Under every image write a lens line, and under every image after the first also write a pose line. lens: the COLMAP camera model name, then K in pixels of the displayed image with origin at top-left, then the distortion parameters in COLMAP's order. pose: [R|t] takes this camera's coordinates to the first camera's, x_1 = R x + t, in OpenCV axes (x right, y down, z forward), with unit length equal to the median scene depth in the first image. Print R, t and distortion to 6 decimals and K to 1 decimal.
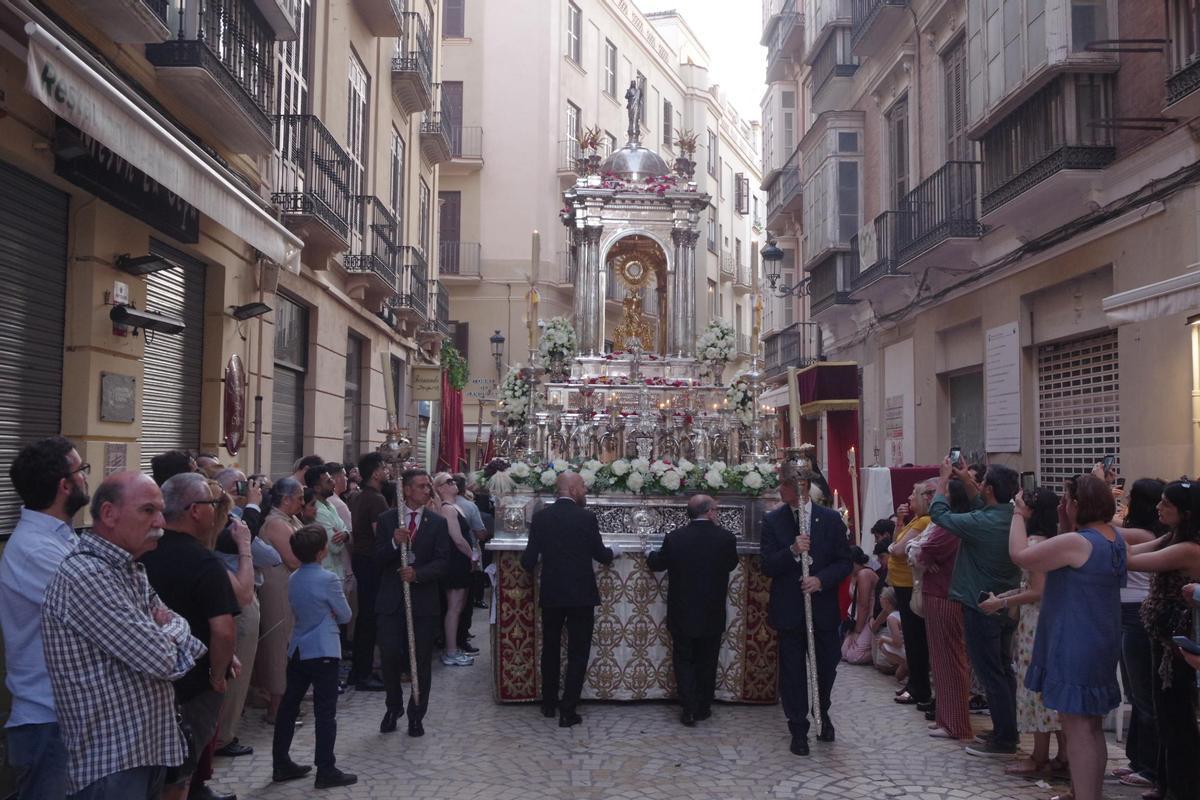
lens RADIAL K [[1093.3, 0, 600.0], [0, 1093.3, 400.0], [0, 0, 1]] dist [-0.091709, 0.001453]
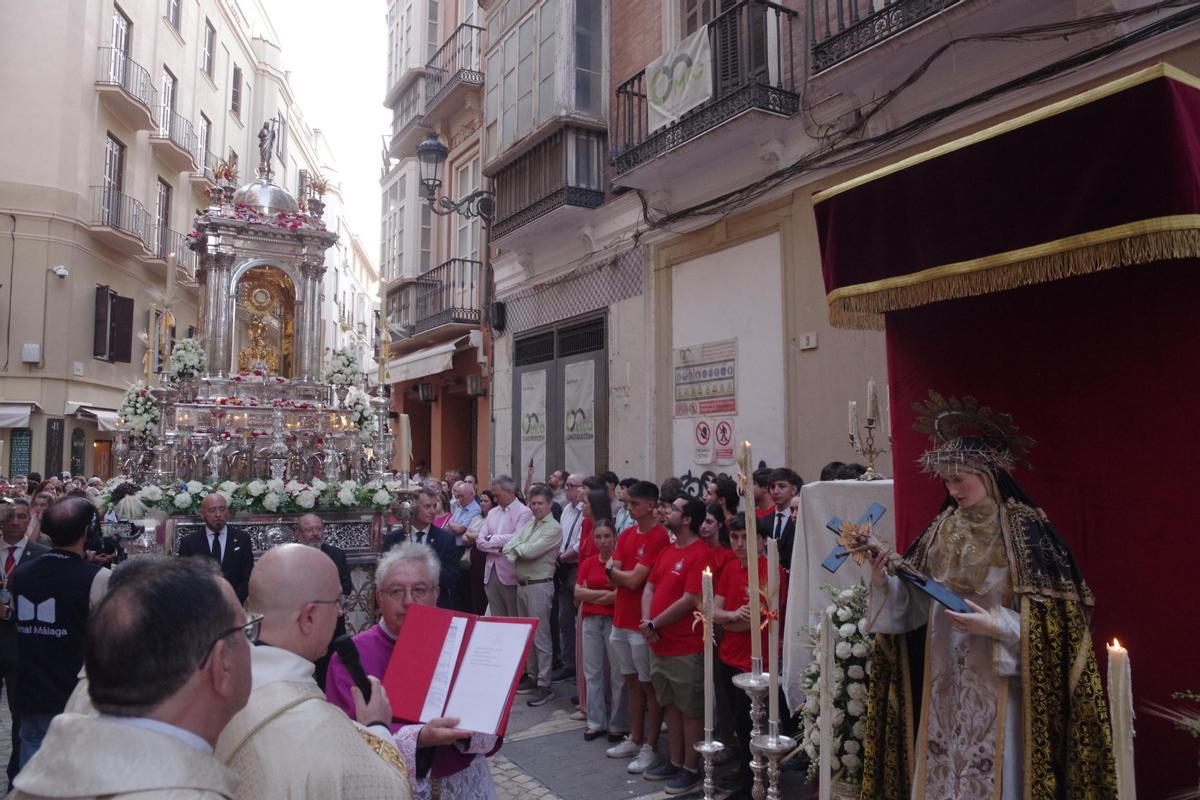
lens RADIAL K [[837.8, 0, 601.4], [0, 837.8, 391.4], [0, 0, 1]] dist [-0.117255, 0.086241]
pose [[0.881247, 0.025931, 0.471945, -0.057757], [-0.023250, 0.999663, -0.011512, -0.026694], [-0.472084, -0.000828, 0.881553, 0.137231]]
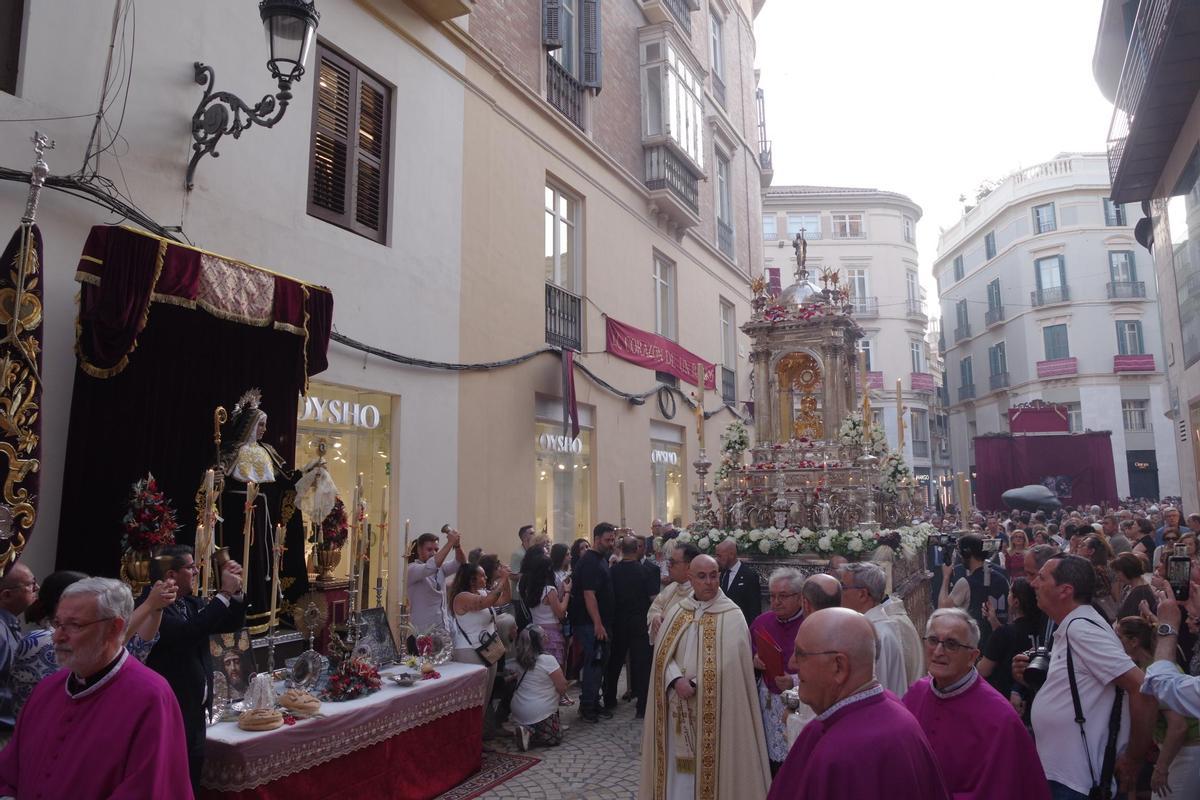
lens RADIAL K [[837.8, 0, 601.4], [0, 837.8, 391.4], [0, 0, 1]] dist [-0.117255, 0.086241]
pose [[0.864819, -0.085047, -0.494828, 0.339154], [0.053179, 0.995522, -0.078159, -0.039765], [0.499259, 0.041279, 0.865469, 0.014816]]
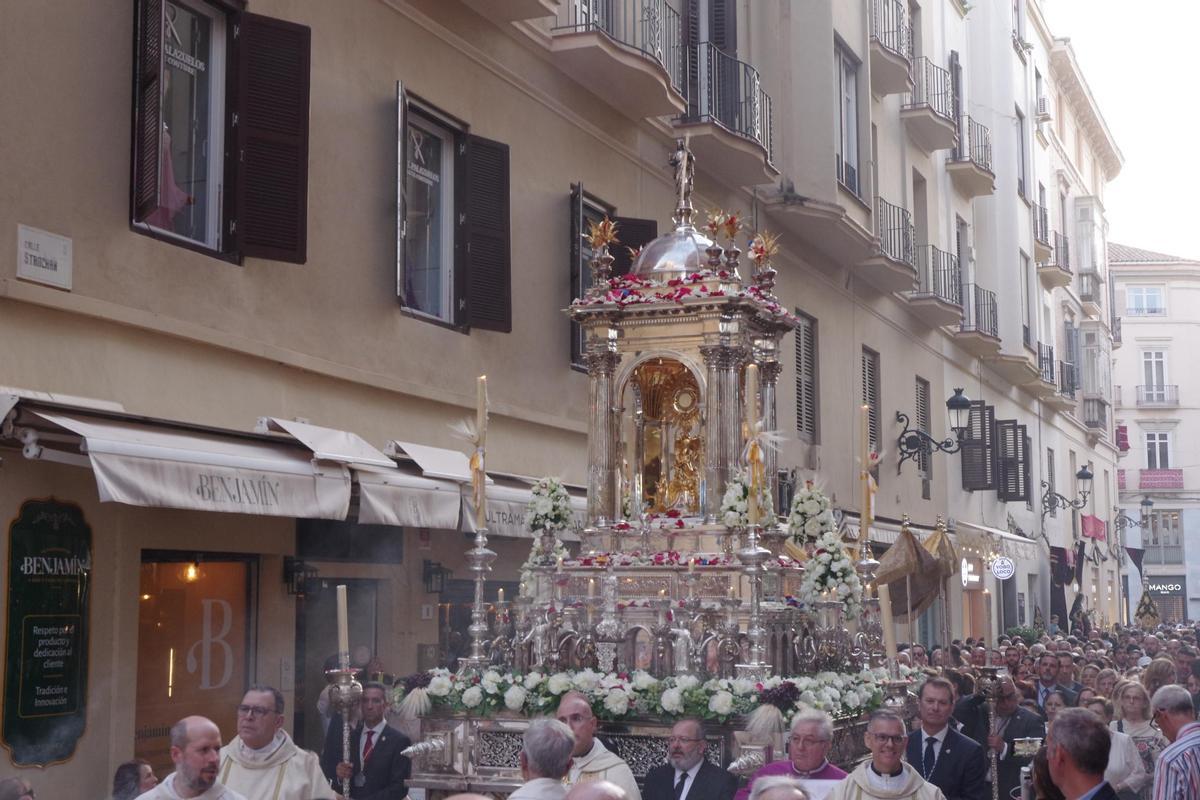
lens RADIAL K [[1754.8, 0, 600.0], [0, 1754.8, 400.0], [0, 0, 1]] dist [0.015335, 0.030126]
pose [[0.900849, -0.061925, -0.429693, 0.530294], [0.041523, 0.997527, -0.056706, -0.059450], [0.432142, 0.033241, 0.901193, -0.094189]]
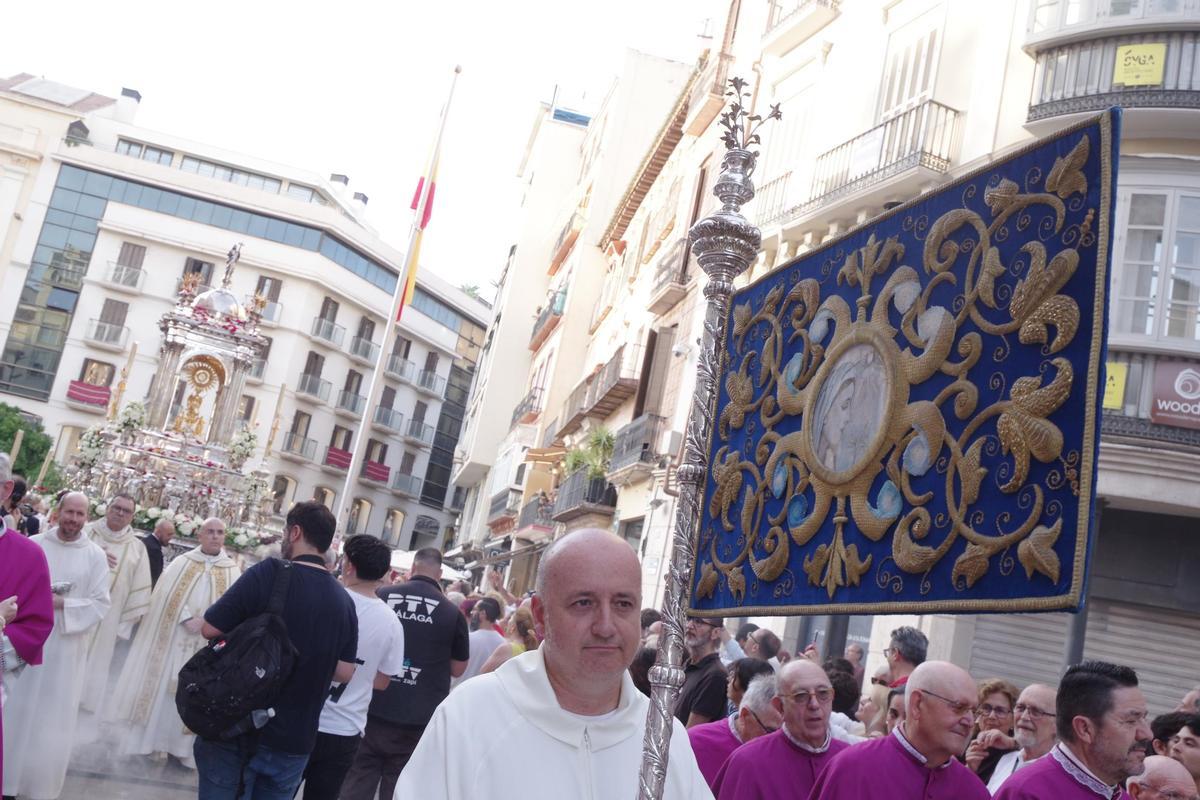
lens RADIAL K [[1167.8, 0, 600.0], [0, 1167.8, 400.0], [0, 0, 1]] dist [-0.049462, 0.011325]
pose [[0.915642, 0.236244, 0.325250, 0.023188], [-0.213404, 0.971332, -0.104748, -0.047131], [-0.340672, 0.026502, 0.939808, -0.626950]]
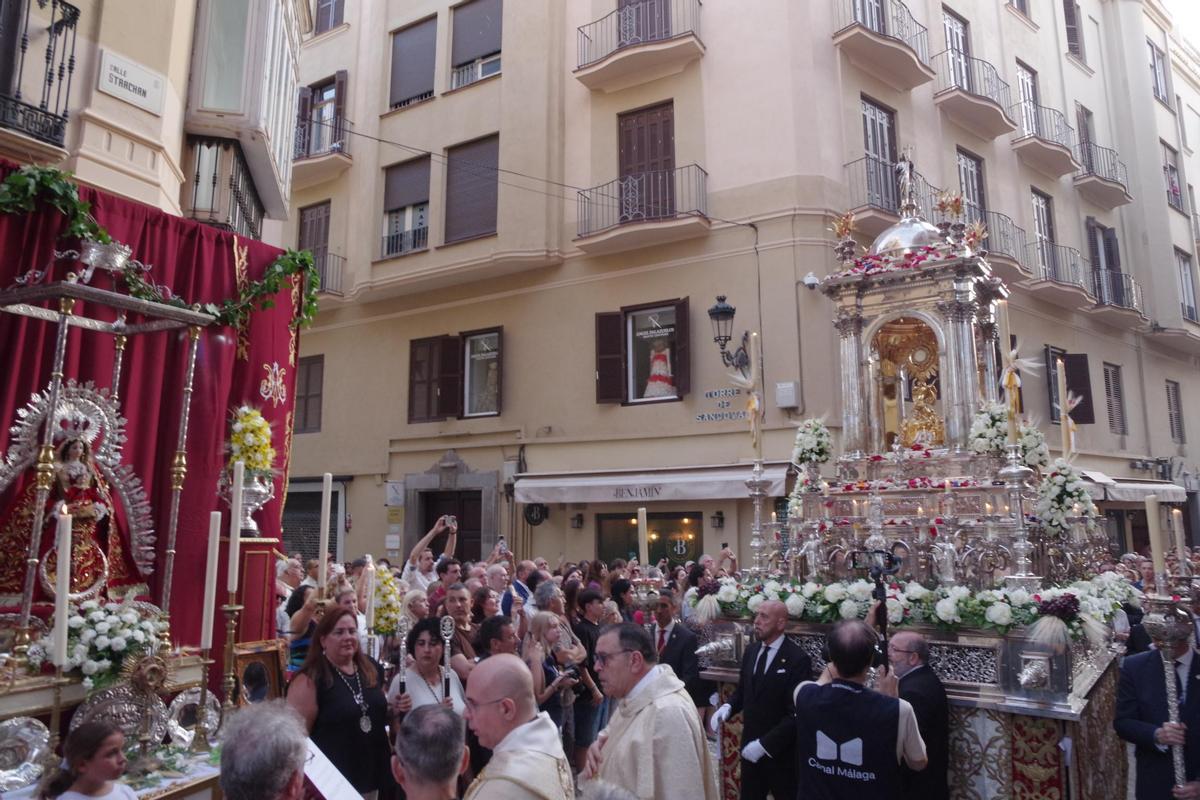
lens RADIAL K [[837.8, 0, 601.4], [0, 837.8, 391.4], [0, 0, 1]] dist [-0.117255, 0.086241]
pose [[0.775549, -0.117646, -0.620229, 0.267670], [0.053172, 0.991164, -0.121518, -0.023250], [0.629045, 0.061265, 0.774951, 0.339947]]
